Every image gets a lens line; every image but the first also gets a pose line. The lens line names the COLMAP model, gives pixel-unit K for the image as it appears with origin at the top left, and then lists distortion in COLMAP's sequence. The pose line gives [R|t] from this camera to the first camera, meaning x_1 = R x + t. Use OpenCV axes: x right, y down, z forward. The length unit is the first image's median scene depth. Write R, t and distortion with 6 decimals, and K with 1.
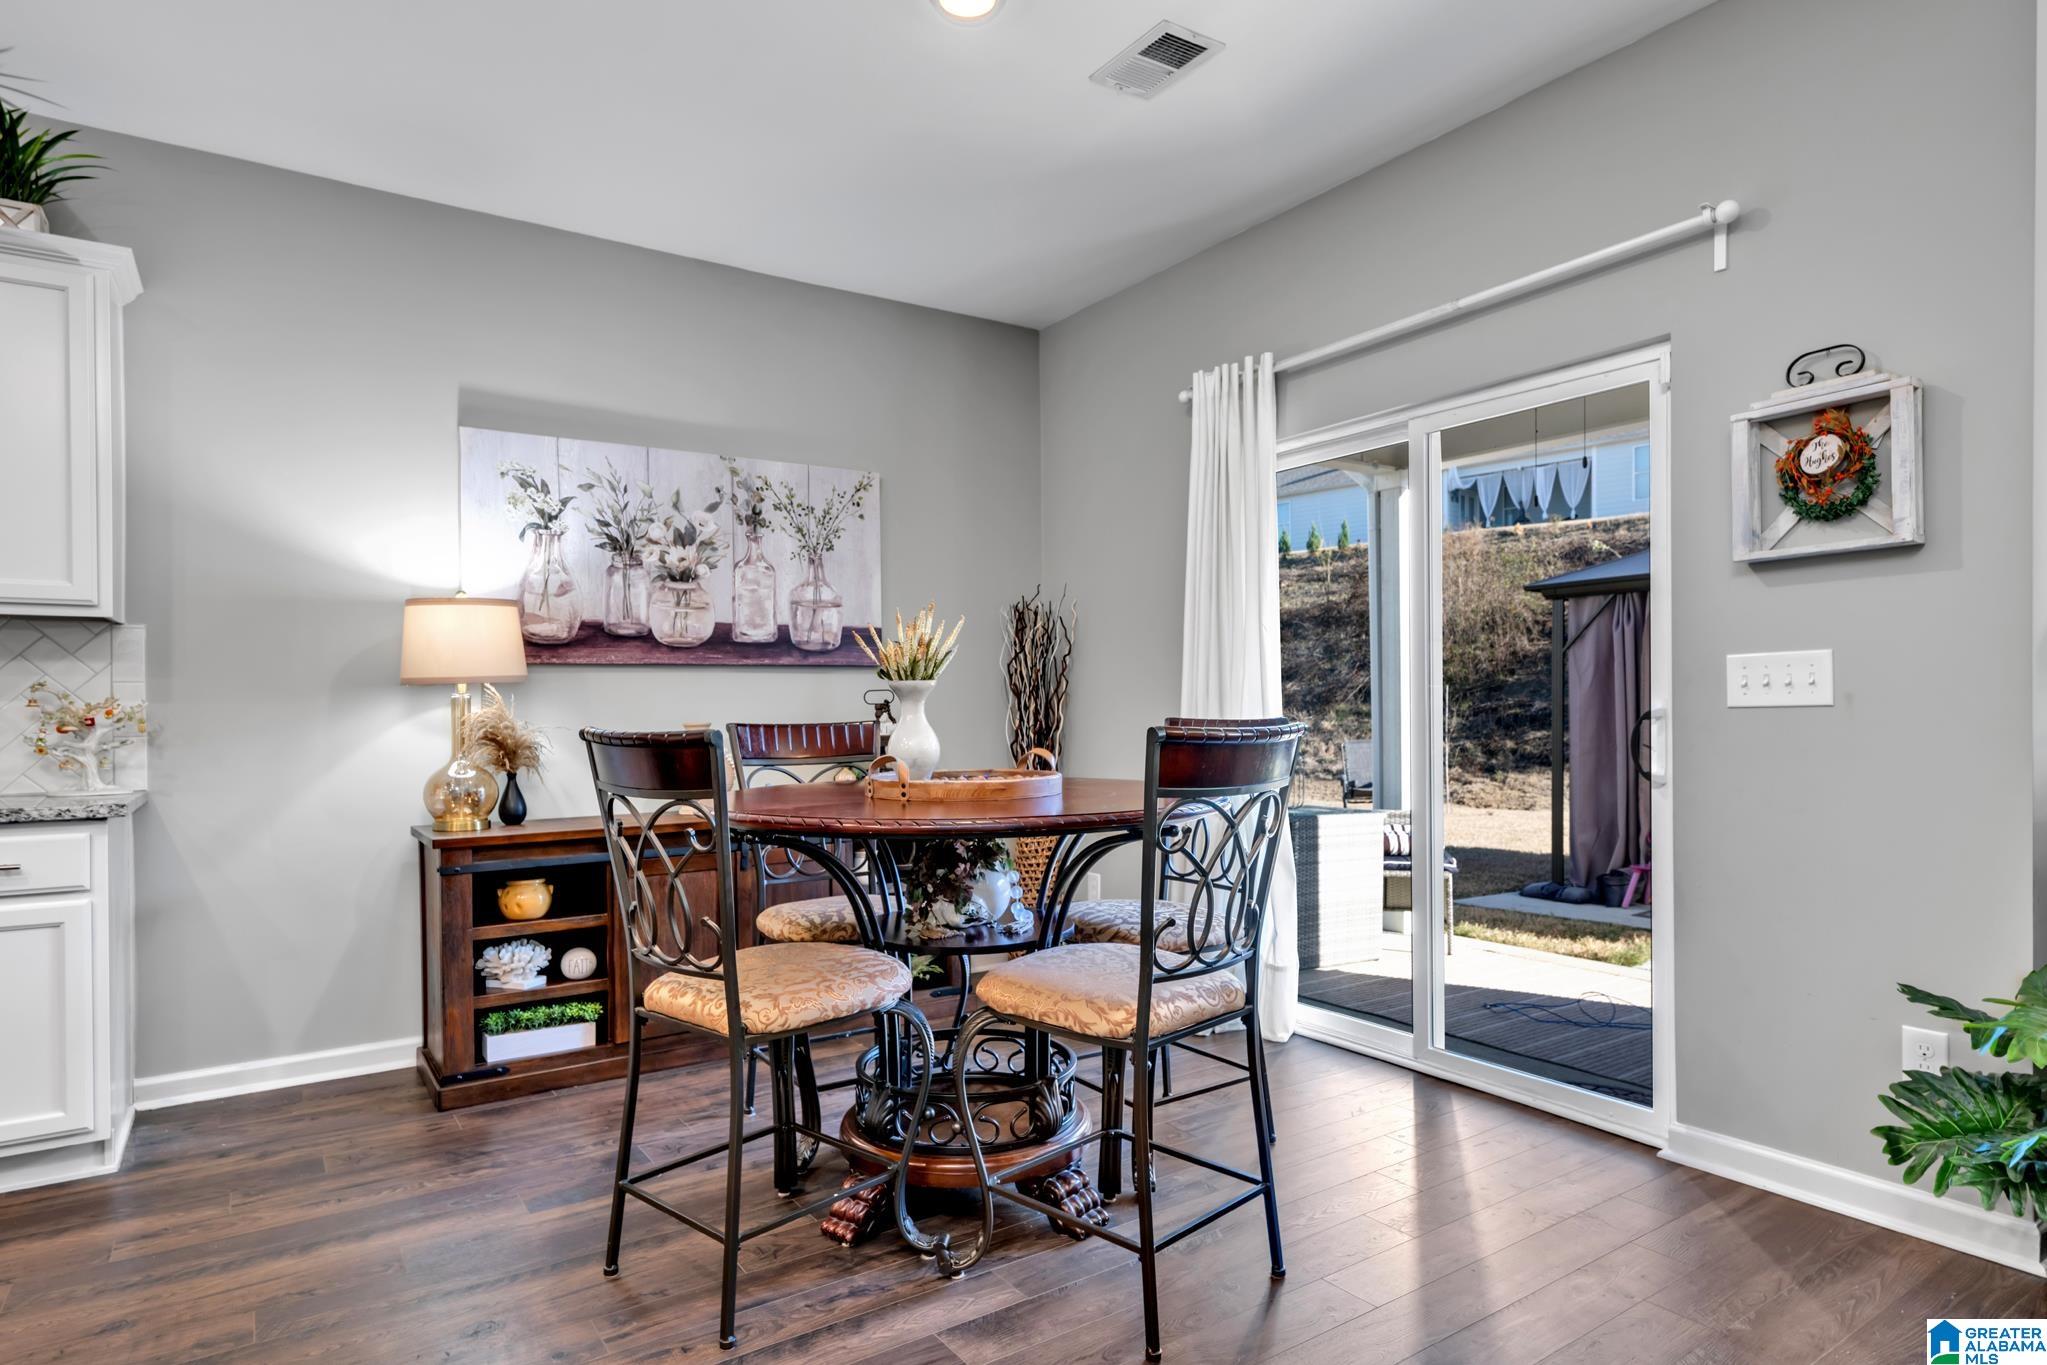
lens RADIAL K [[1138.4, 0, 1029.9], [0, 1138.4, 712.9], [0, 0, 1]] dist [0.001151, -0.000653]
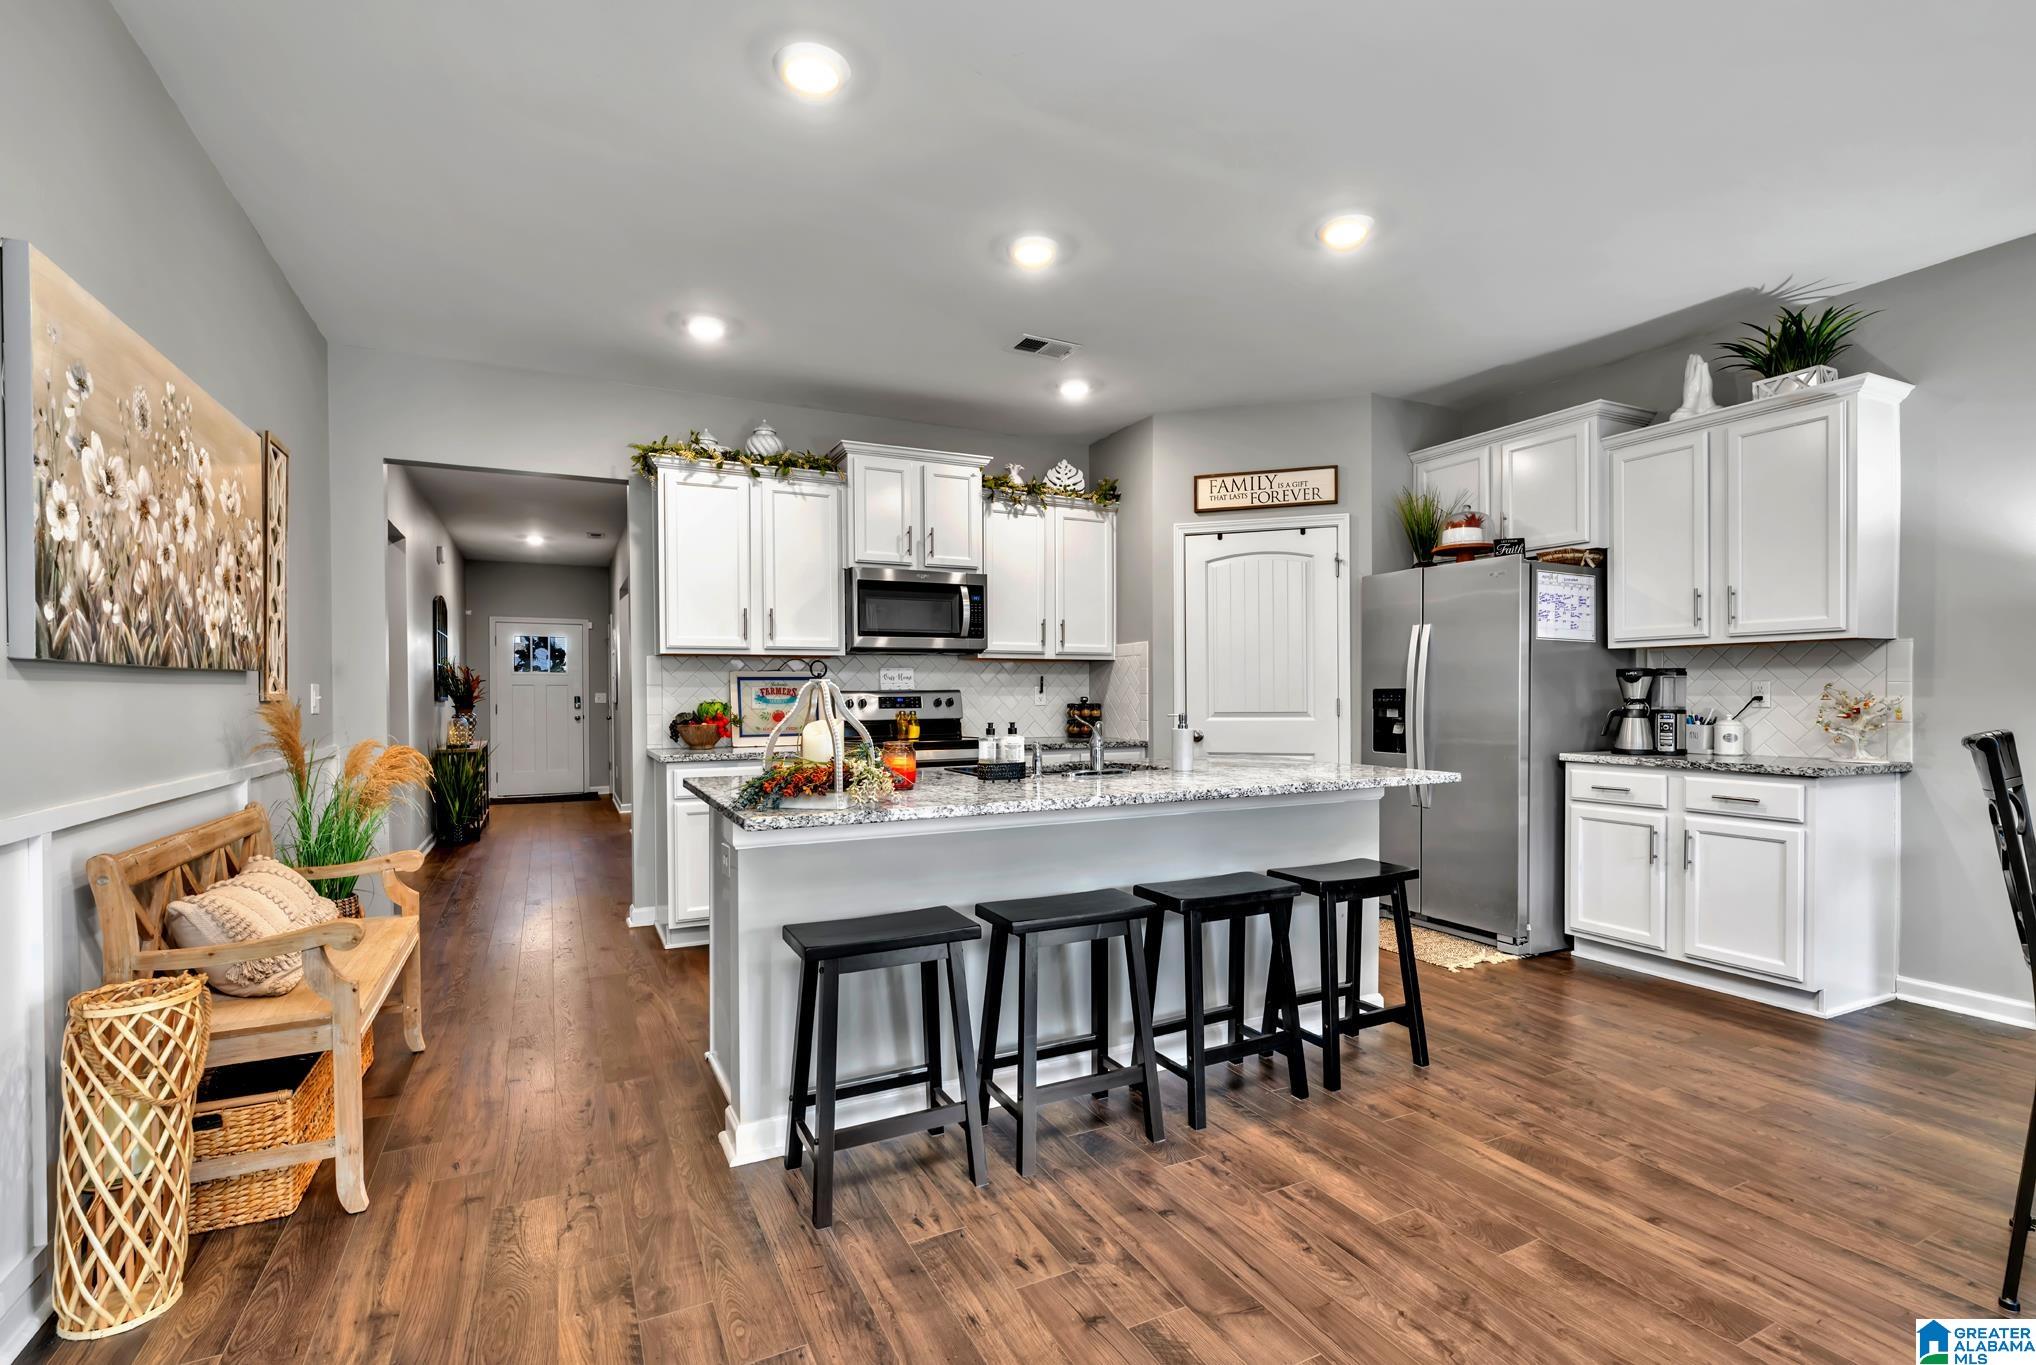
lens RADIAL K [[939.1, 0, 1020.7], [0, 939.1, 705.8], [0, 0, 1]] dist [-0.000118, -0.000297]
pose [[-0.137486, 0.018813, -0.990325, 0.375724], [0.000552, 0.999821, 0.018917, -0.016383], [0.990504, 0.002054, -0.137472, 0.098874]]
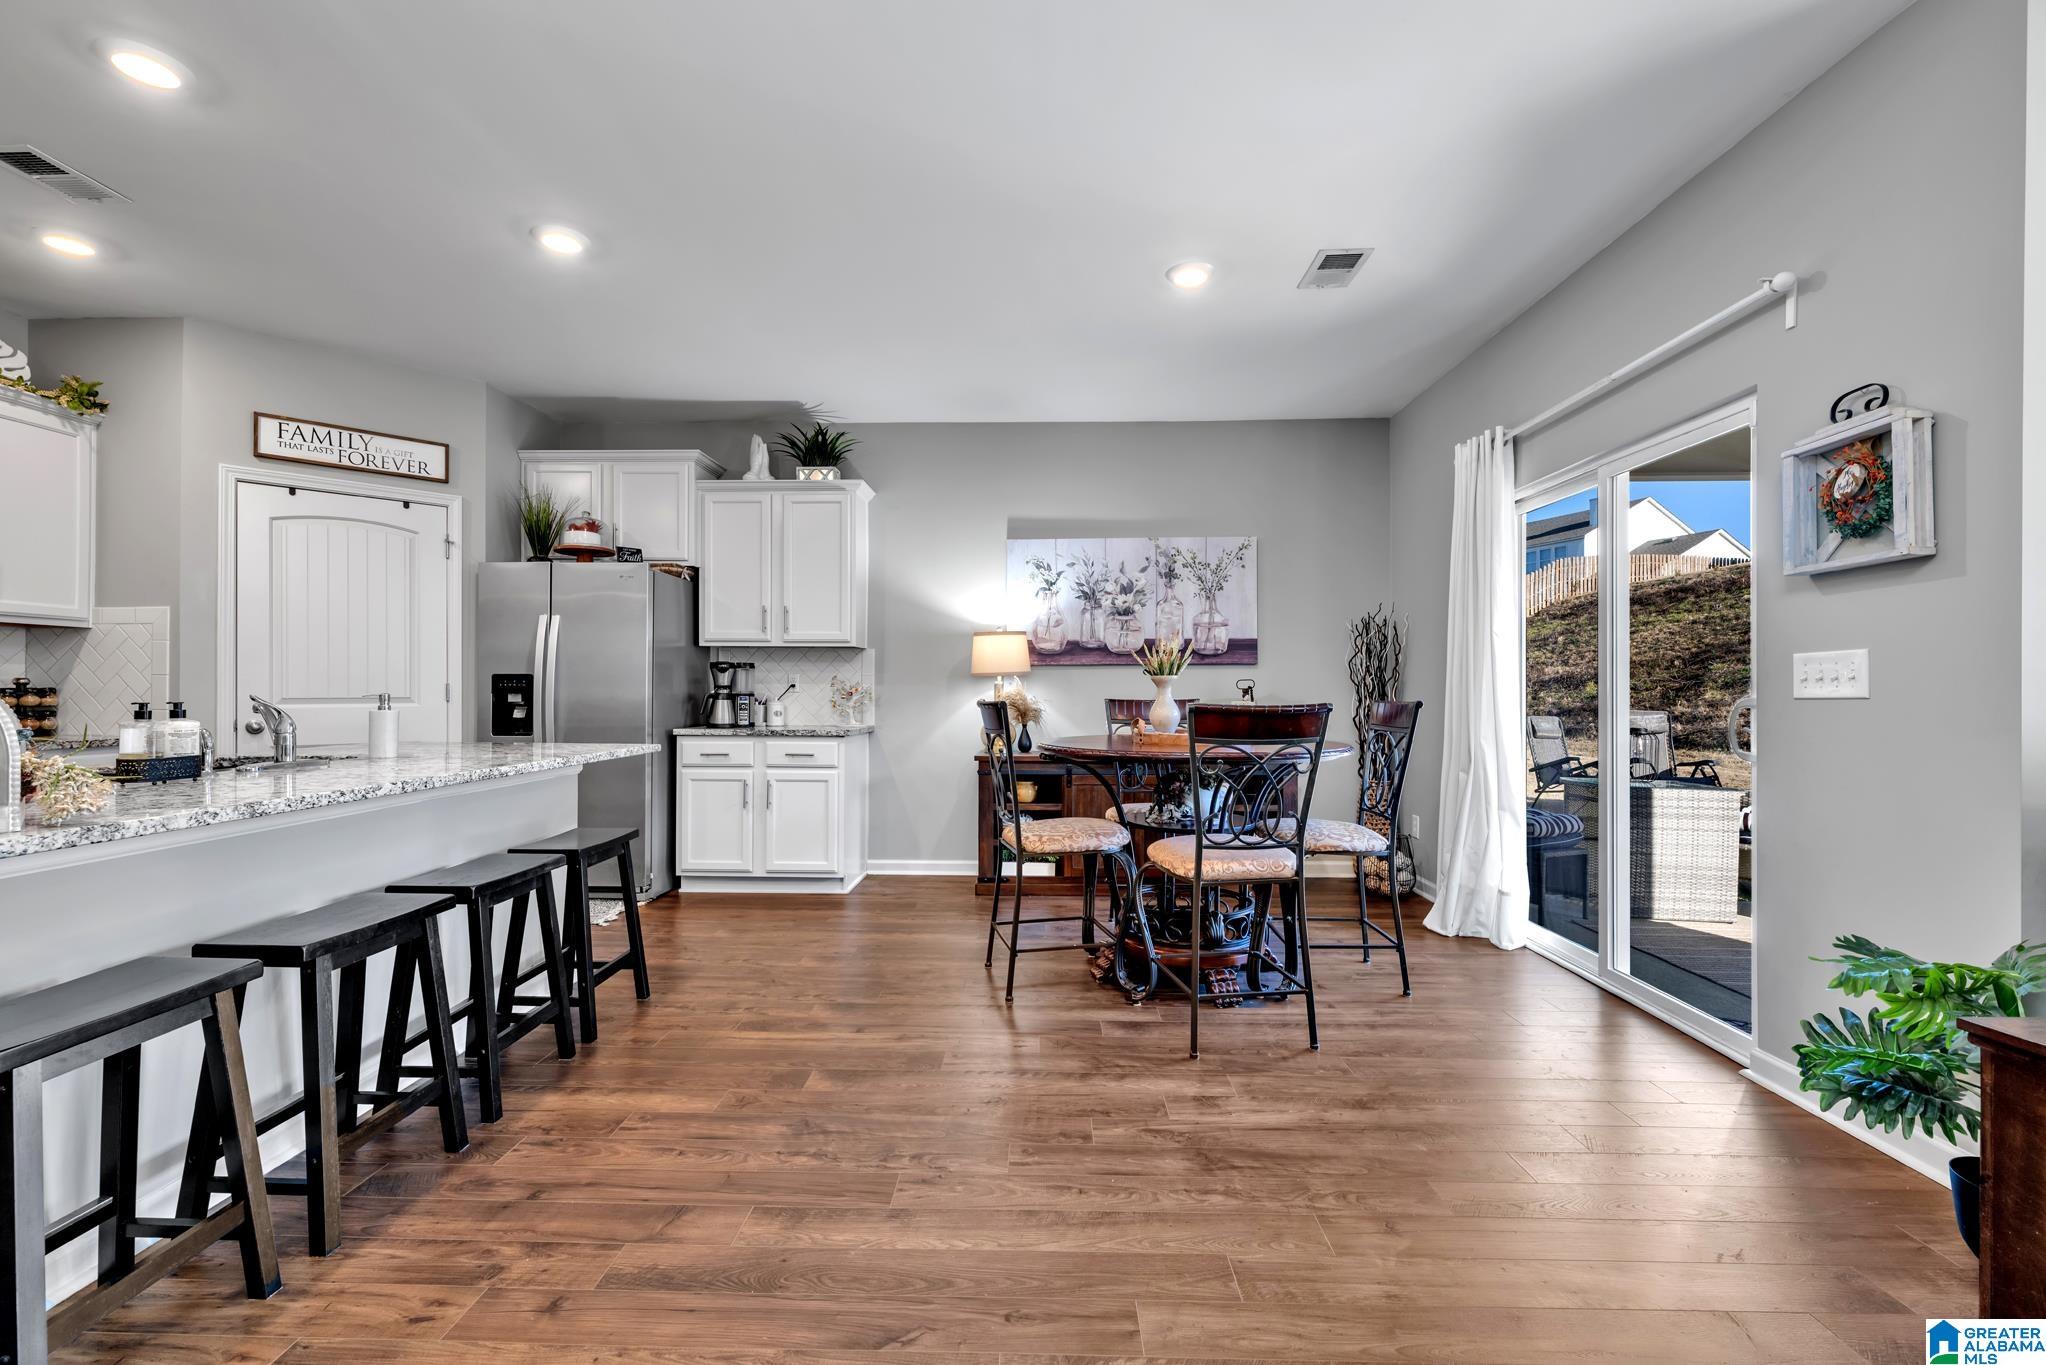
lens RADIAL K [[864.8, 0, 1023.5], [0, 864.8, 688.7], [0, 0, 1]] dist [0.000425, 0.000188]
pose [[0.809033, 0.009228, -0.587690, 0.341295], [-0.012634, 0.999919, -0.001692, -0.002534], [0.587627, 0.008793, 0.809084, -0.129098]]
